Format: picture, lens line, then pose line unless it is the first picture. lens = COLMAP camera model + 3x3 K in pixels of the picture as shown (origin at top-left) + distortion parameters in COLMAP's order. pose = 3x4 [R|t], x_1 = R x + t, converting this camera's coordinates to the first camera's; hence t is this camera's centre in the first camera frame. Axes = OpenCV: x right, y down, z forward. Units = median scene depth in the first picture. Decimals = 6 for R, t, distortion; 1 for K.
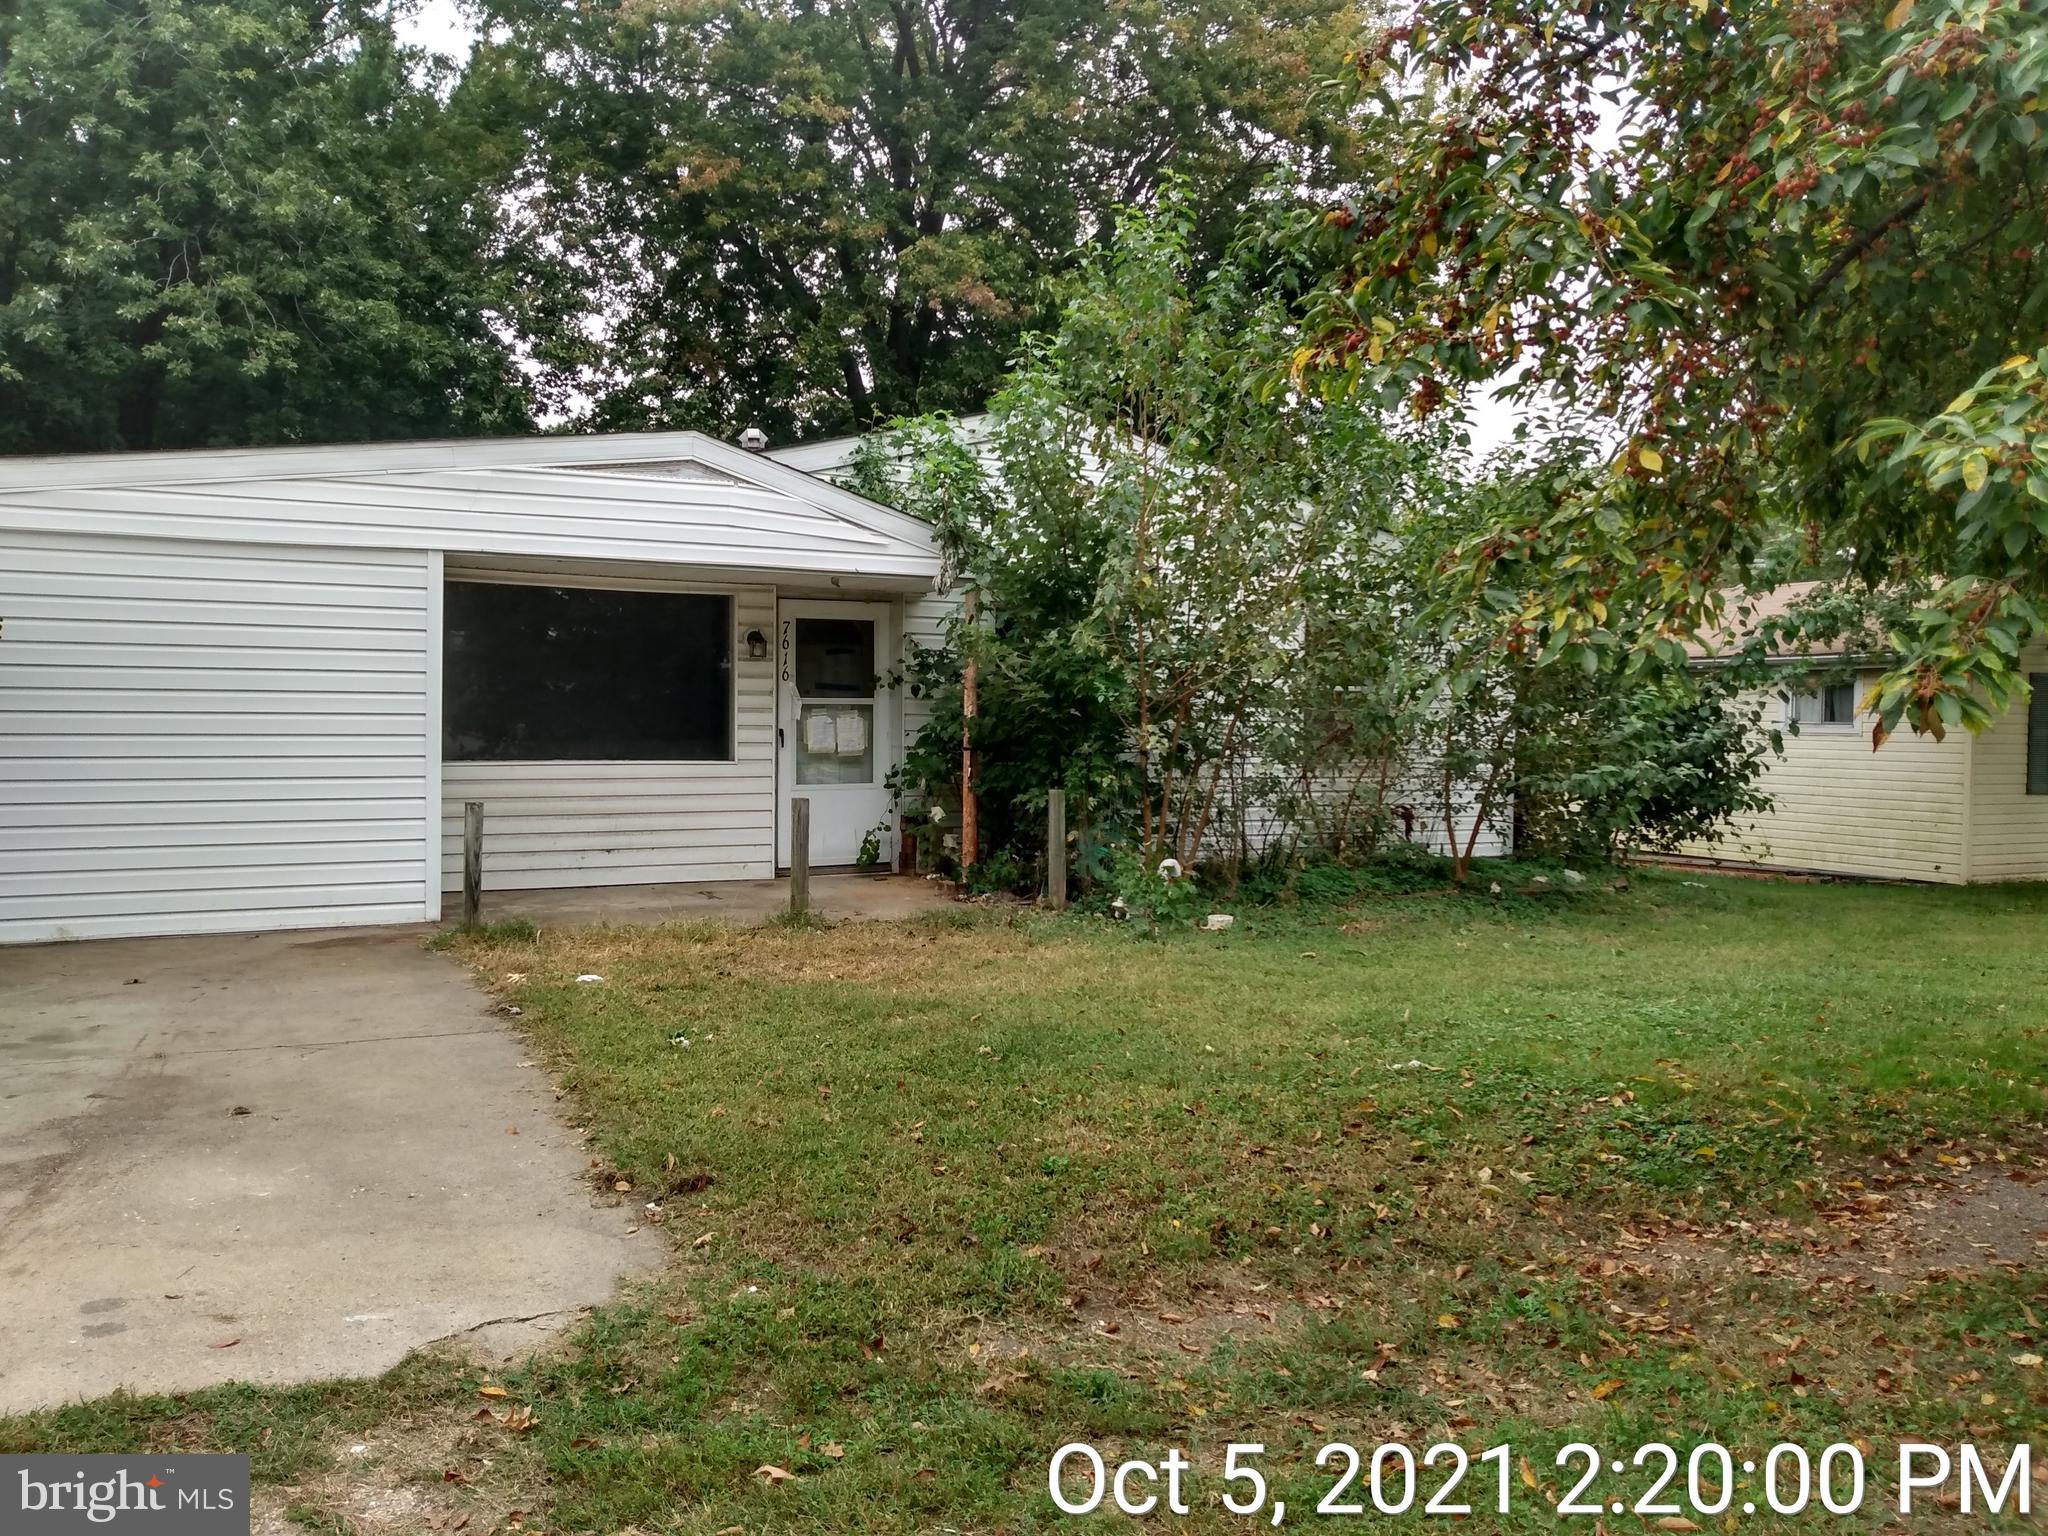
lens RADIAL K [[1603.9, 0, 992.9], [0, 1603.9, 724.9], [0, 0, 1]] dist [0.061927, 0.000510]
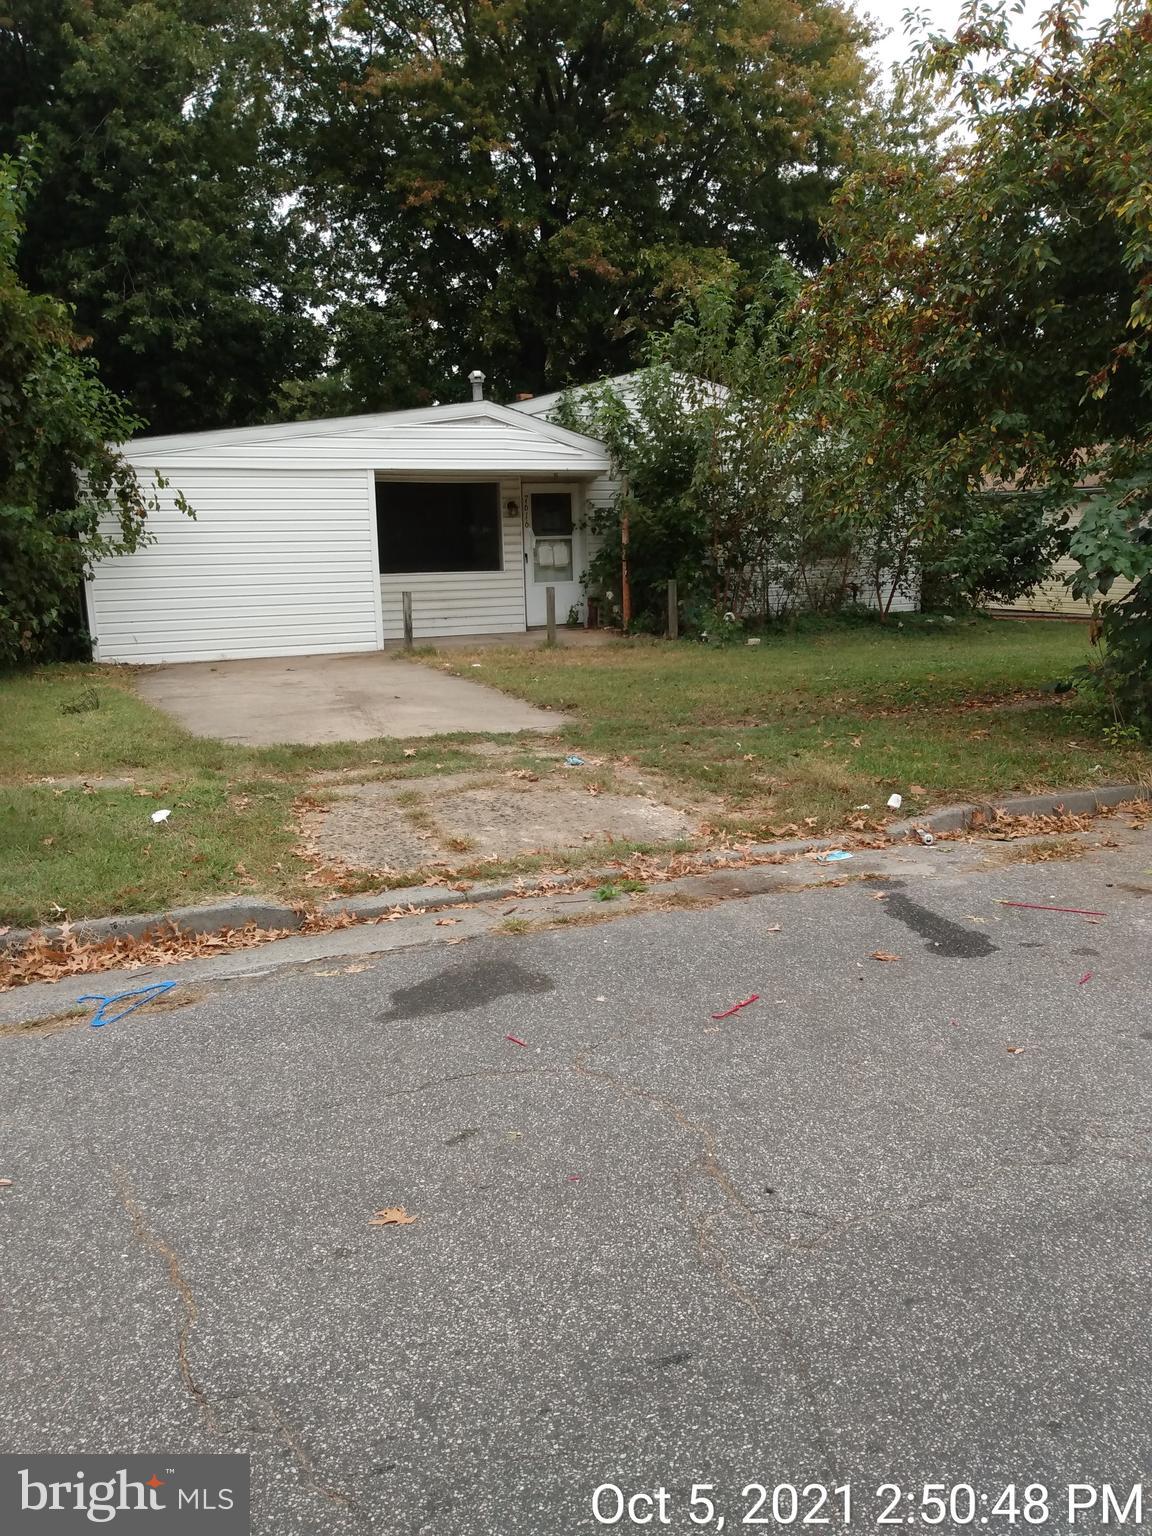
lens RADIAL K [[1183.1, 0, 584.9], [0, 1183.1, 757.9], [0, 0, 1]] dist [0.112420, -0.226064]
pose [[0.999428, -0.030942, -0.013678, -0.050161], [0.032857, 0.984099, 0.174557, -0.002351], [0.008059, -0.174907, 0.984552, -0.447008]]
